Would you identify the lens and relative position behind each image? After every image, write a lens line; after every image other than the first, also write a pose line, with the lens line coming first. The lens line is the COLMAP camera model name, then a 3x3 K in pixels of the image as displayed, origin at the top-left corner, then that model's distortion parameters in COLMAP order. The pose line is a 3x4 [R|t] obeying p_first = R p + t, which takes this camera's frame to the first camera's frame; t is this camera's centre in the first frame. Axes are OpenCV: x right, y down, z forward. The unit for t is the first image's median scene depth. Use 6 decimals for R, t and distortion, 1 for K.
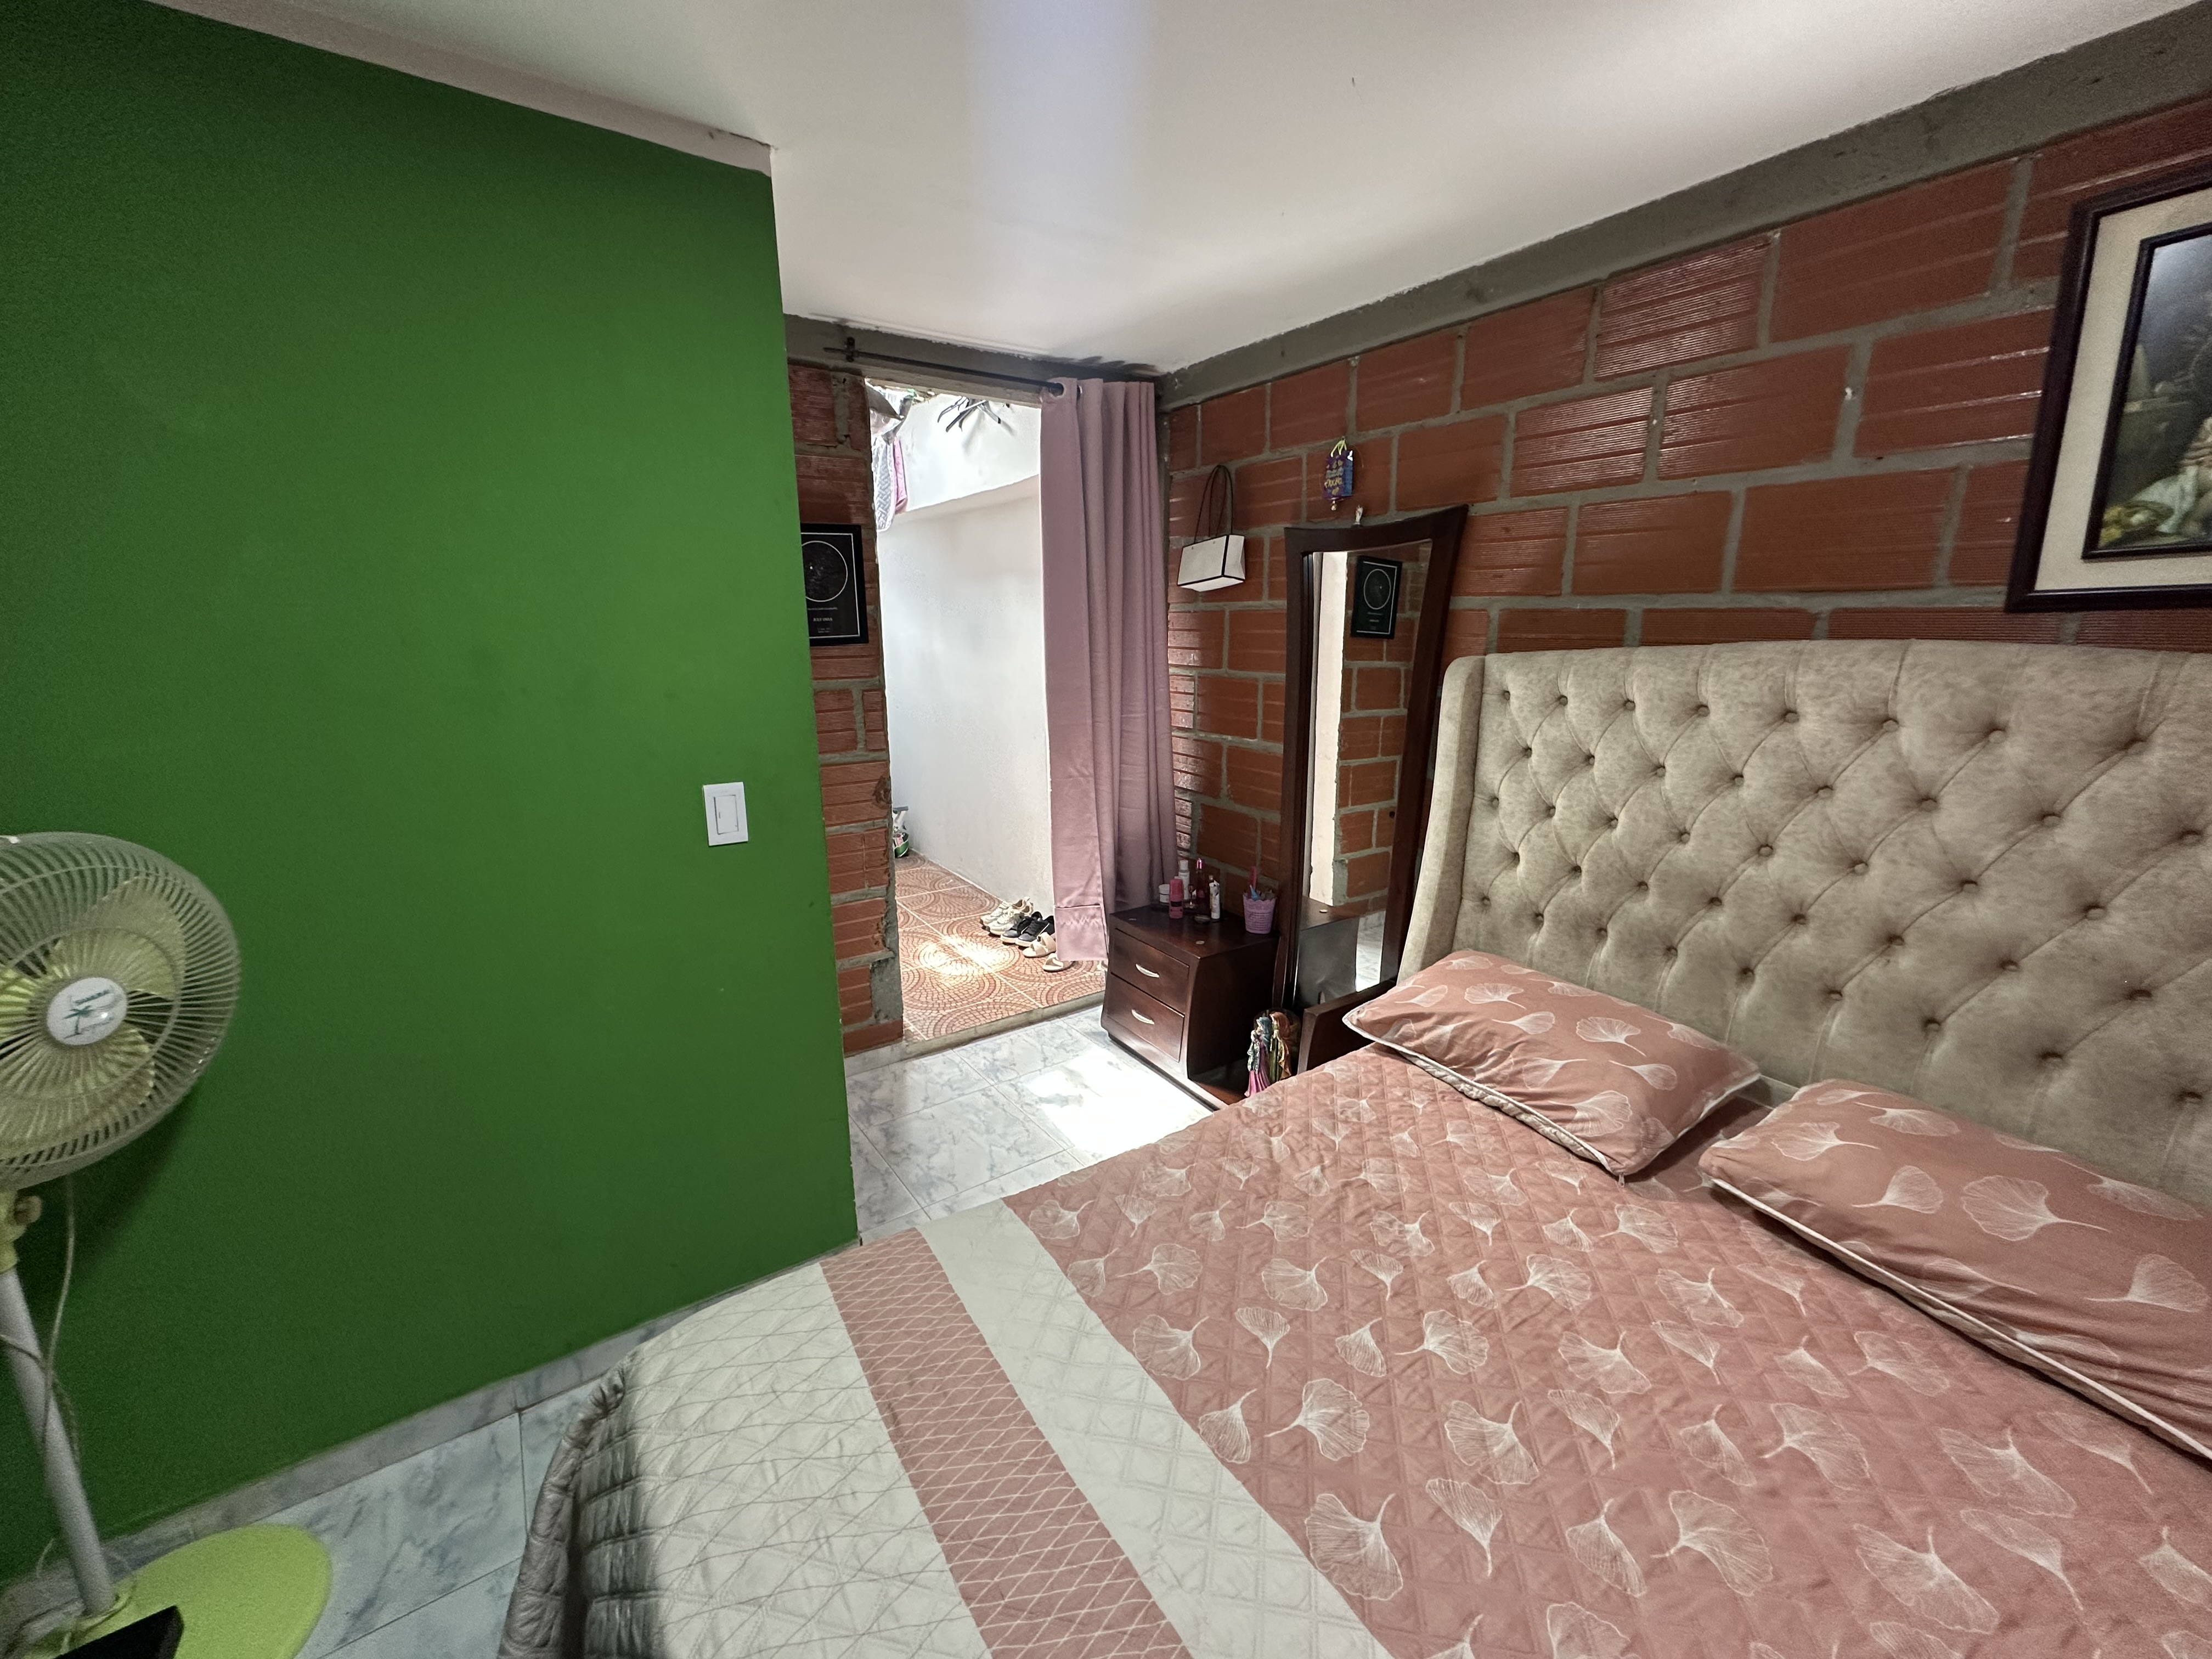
lens RADIAL K [[883.6, 0, 1112.0], [0, 883.6, 830.3], [0, 0, 1]] dist [-0.002629, 0.000664]
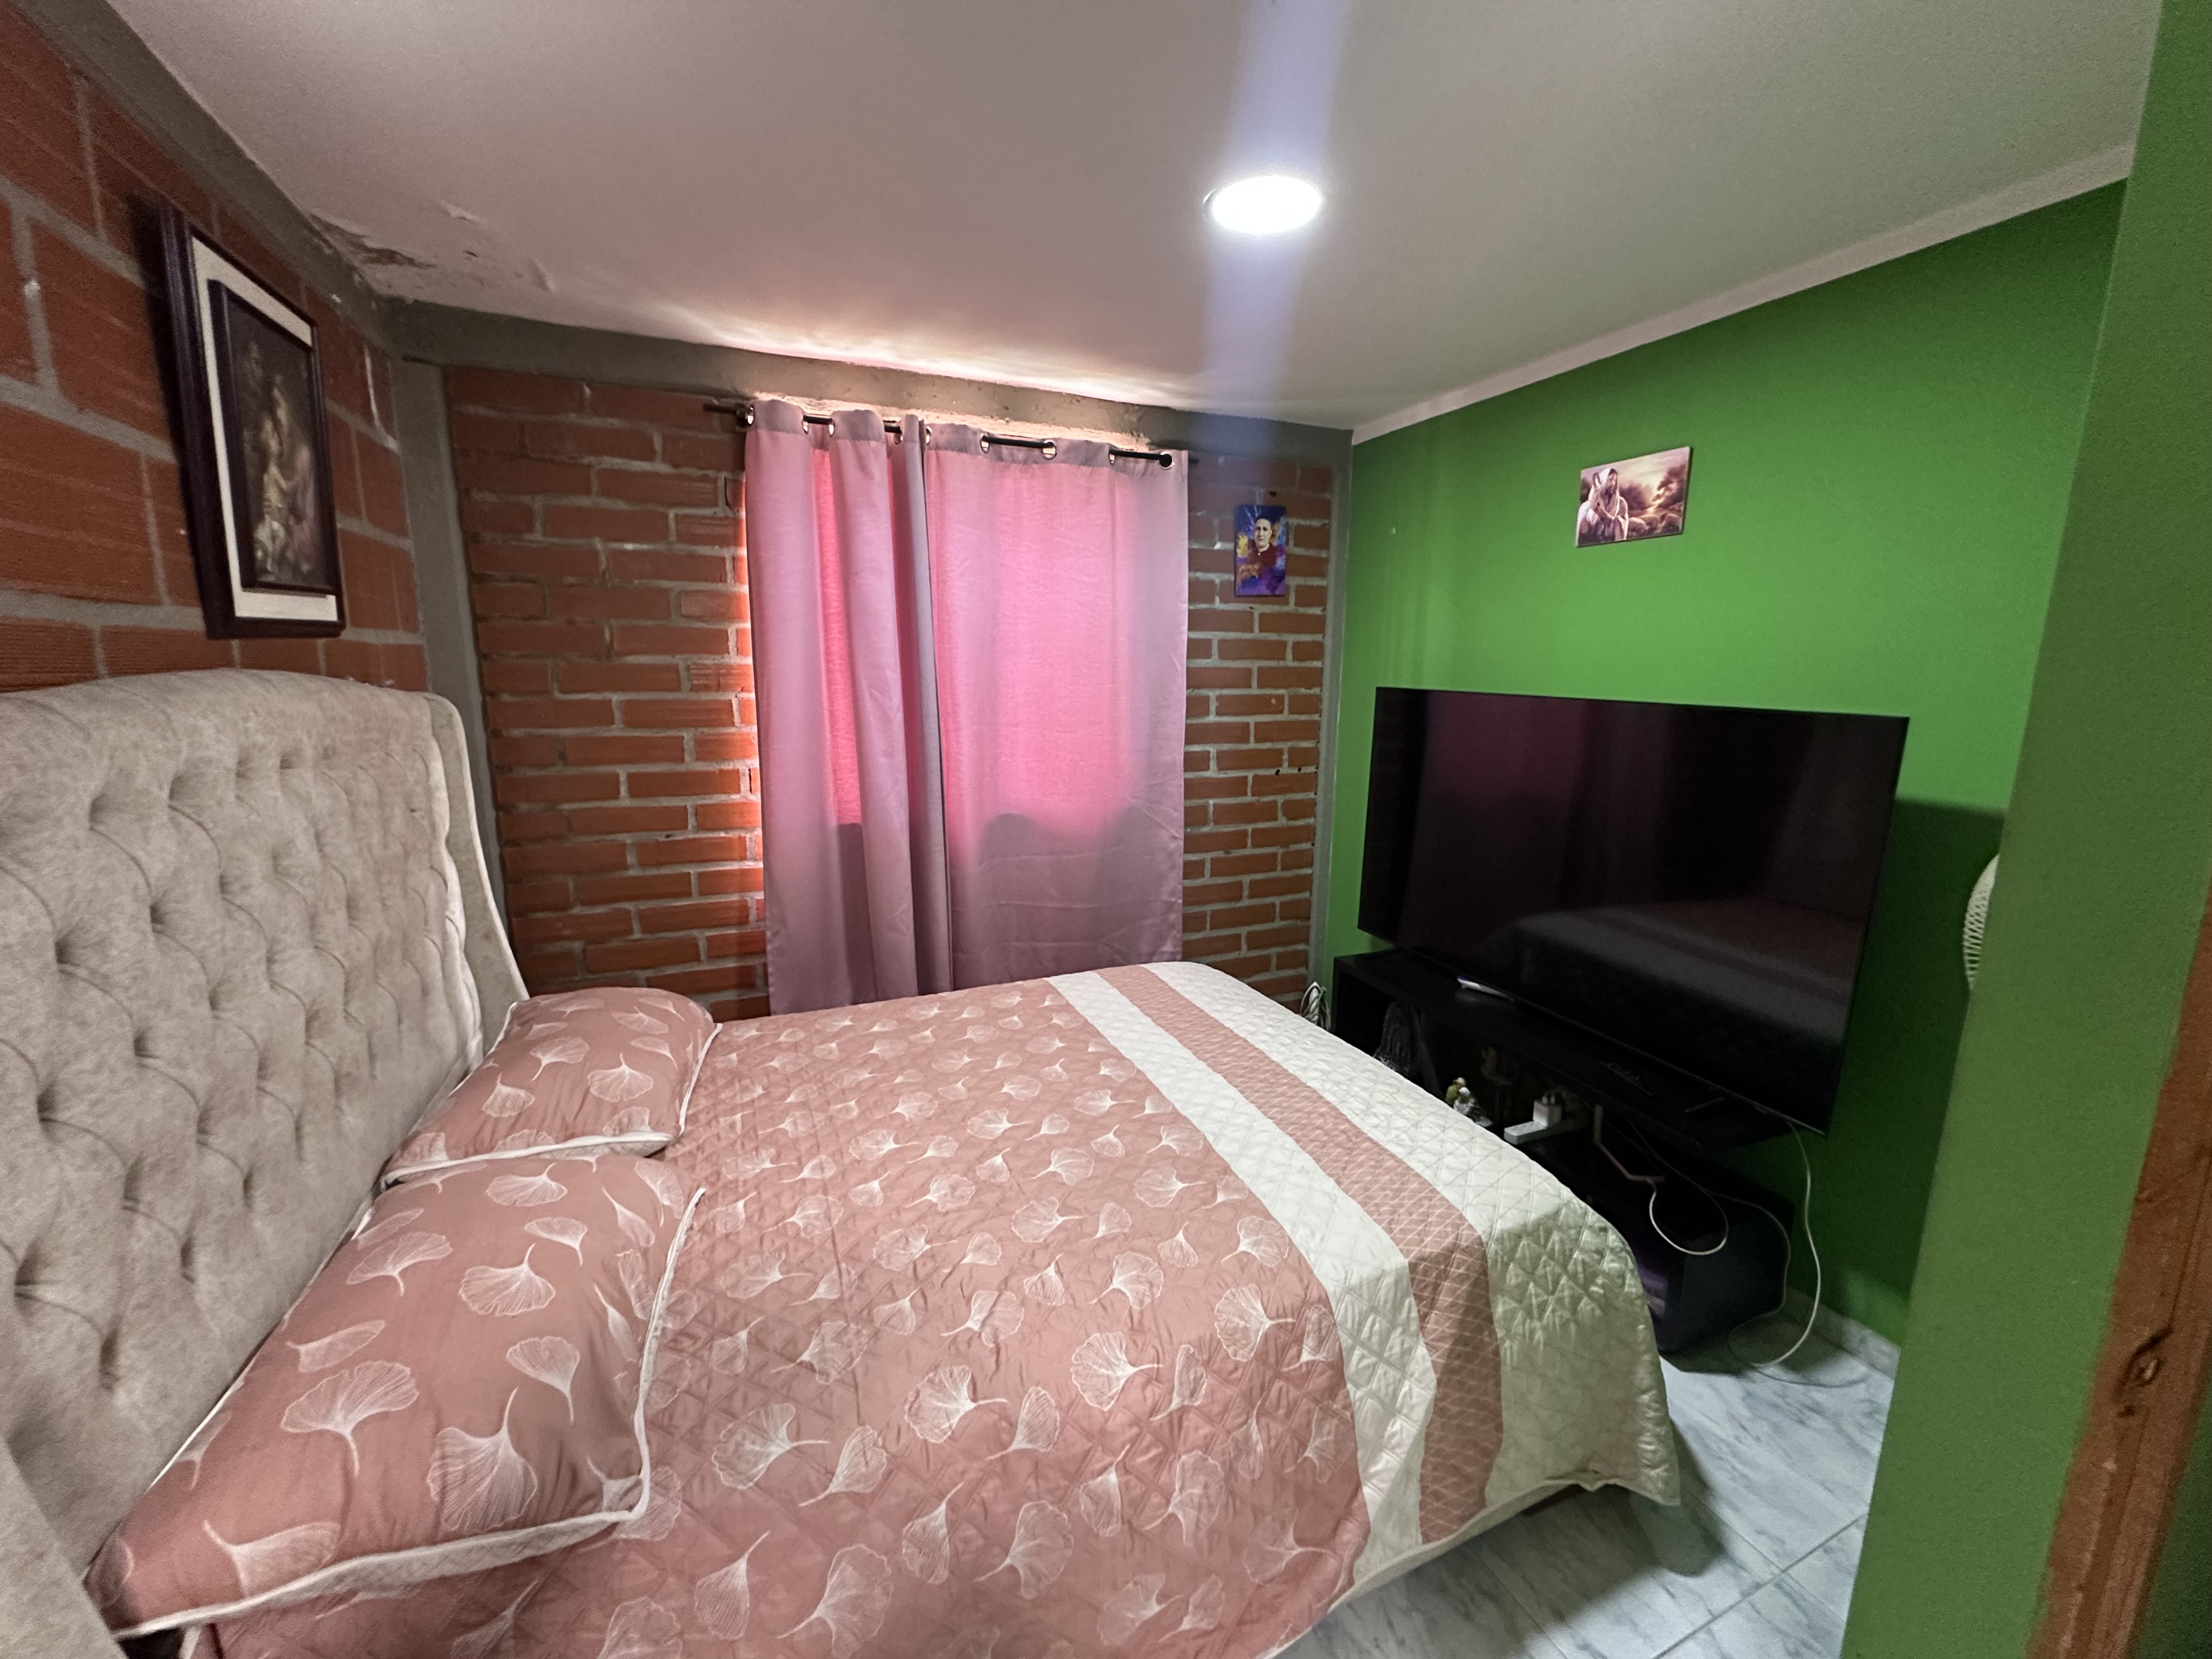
lens RADIAL K [[883.6, 0, 1110.2], [0, 883.6, 824.1], [0, 0, 1]] dist [-0.002629, 0.000664]
pose [[-0.981502, -0.039026, 0.187432, -0.052923], [0.039169, 0.917363, 0.396119, -0.322803], [-0.187402, 0.396133, -0.898865, 1.406940]]
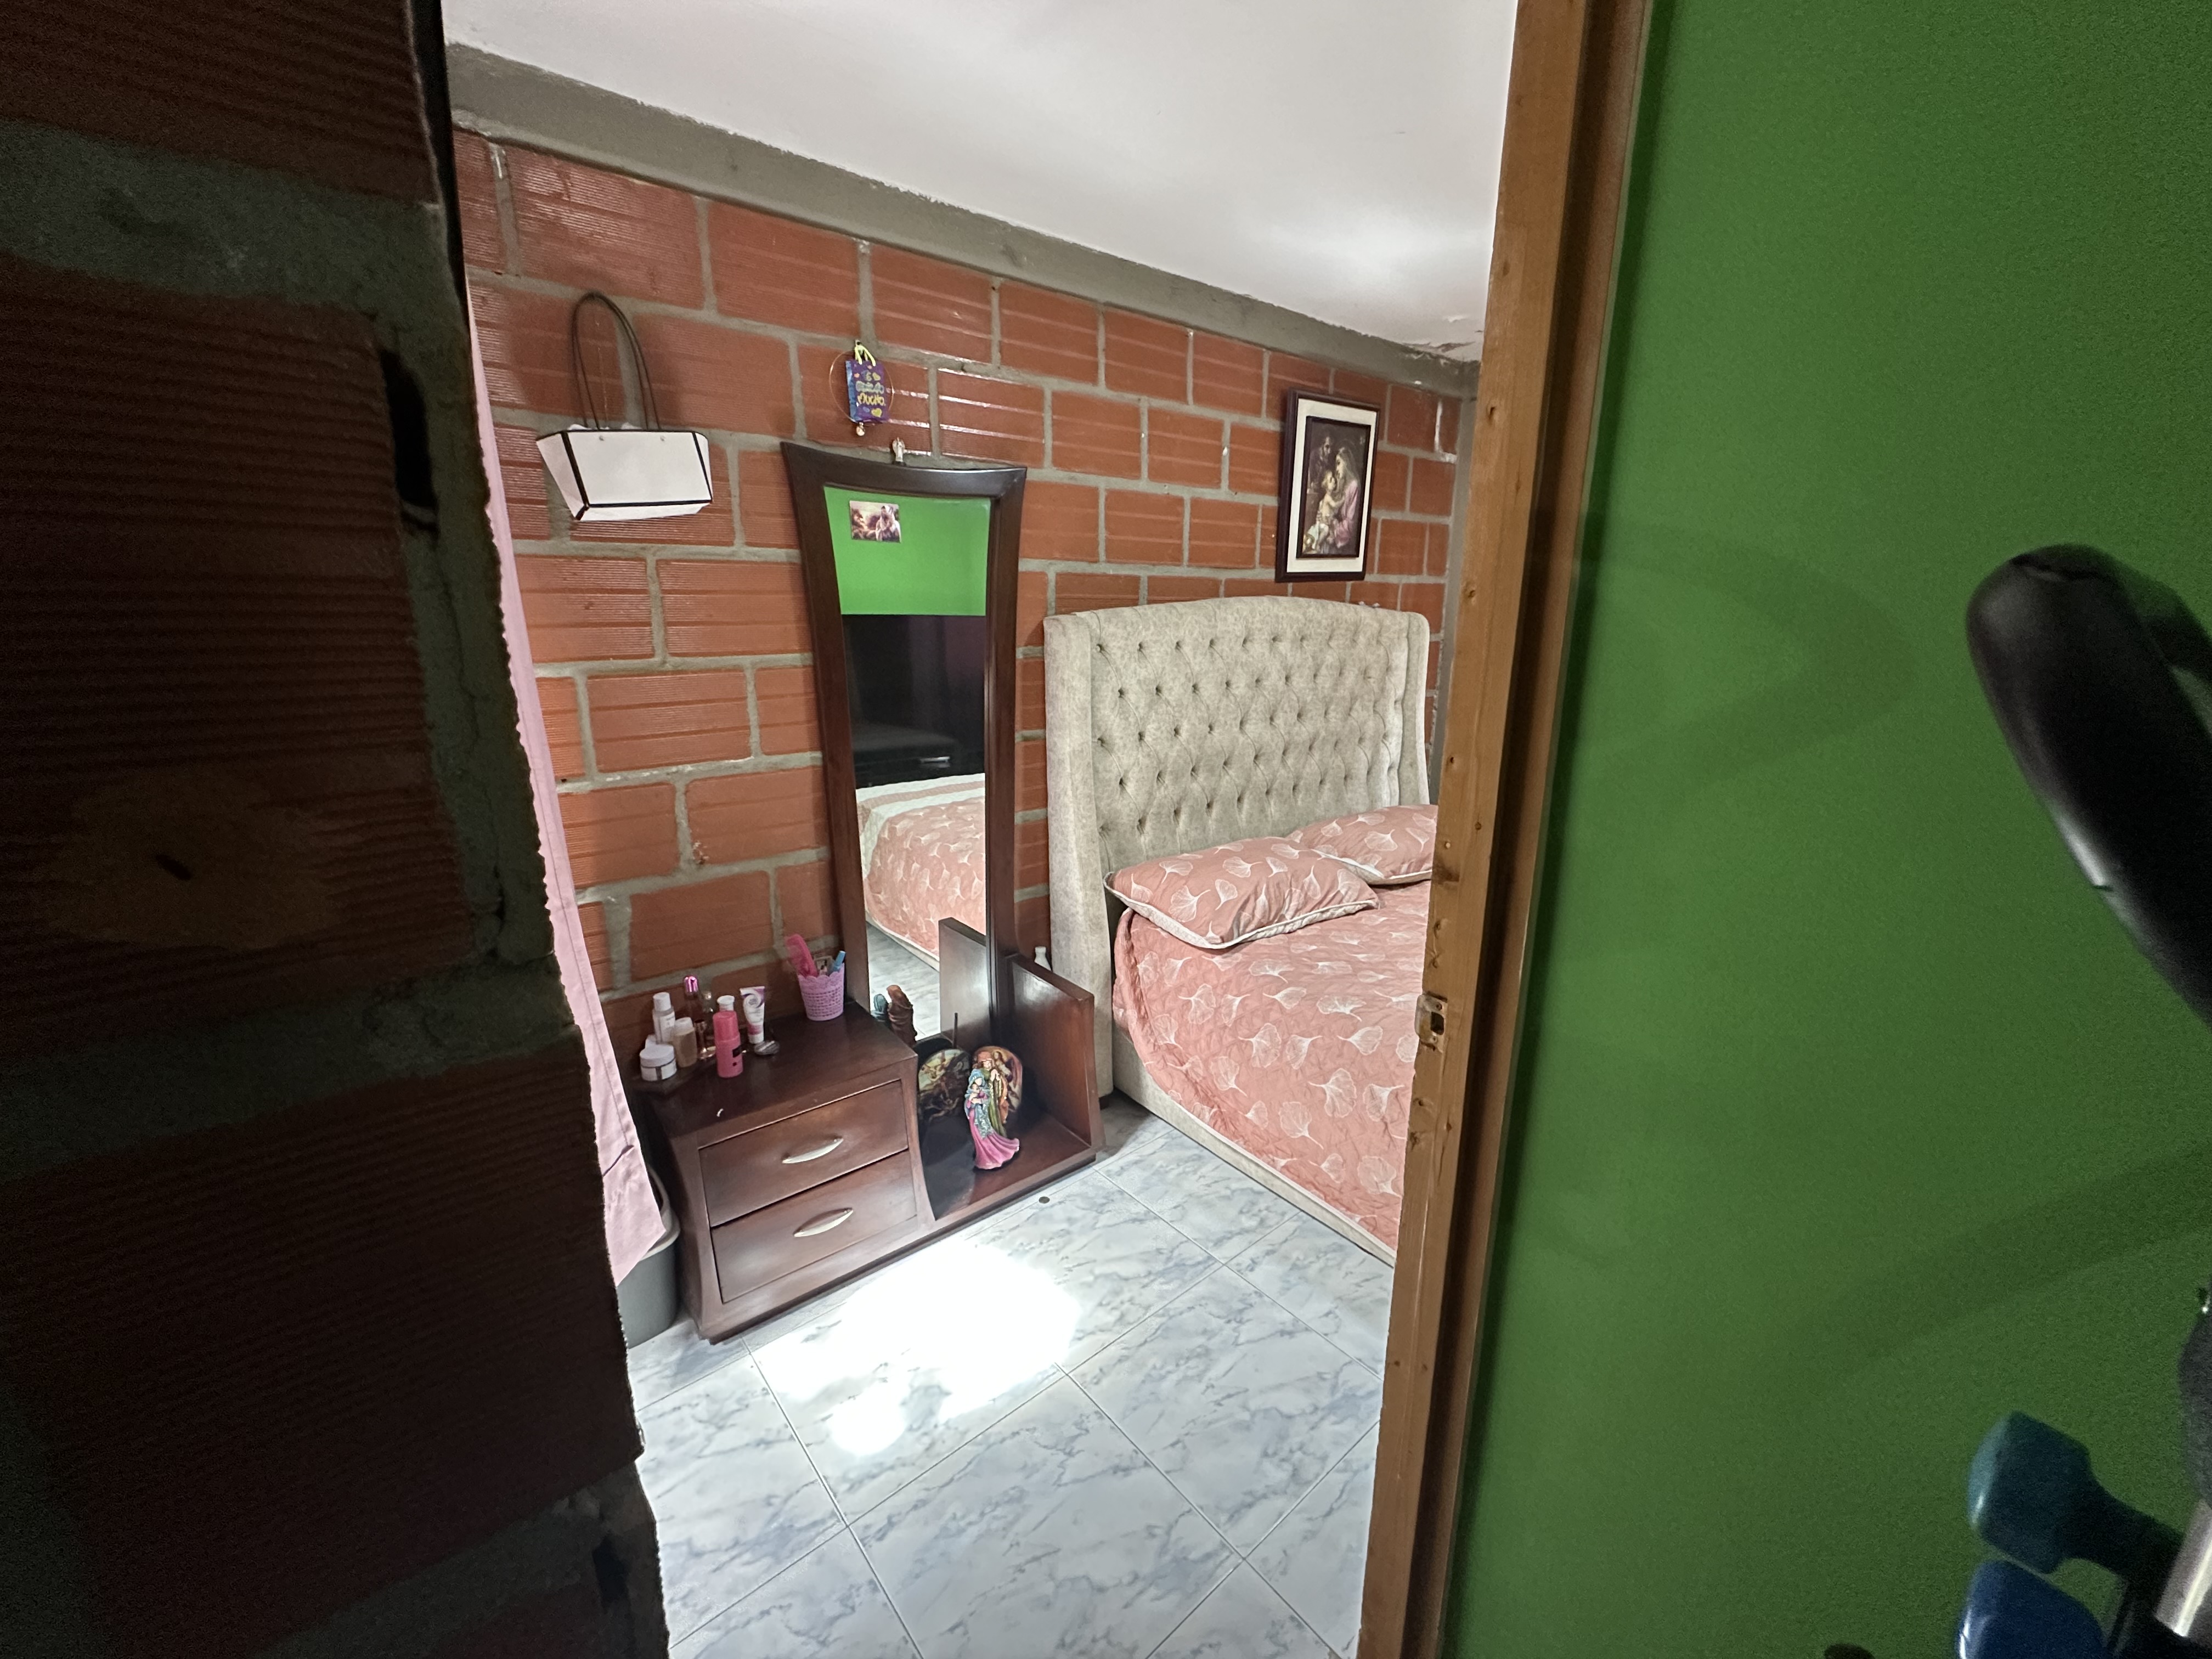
lens RADIAL K [[883.6, 0, 1103.8], [0, 883.6, 823.0], [0, 0, 1]] dist [-0.002629, 0.000664]
pose [[-0.088121, -0.247062, 0.964984, -0.864162], [0.226726, 0.938351, 0.260947, -0.285109], [-0.969964, 0.241782, -0.026673, 1.292021]]
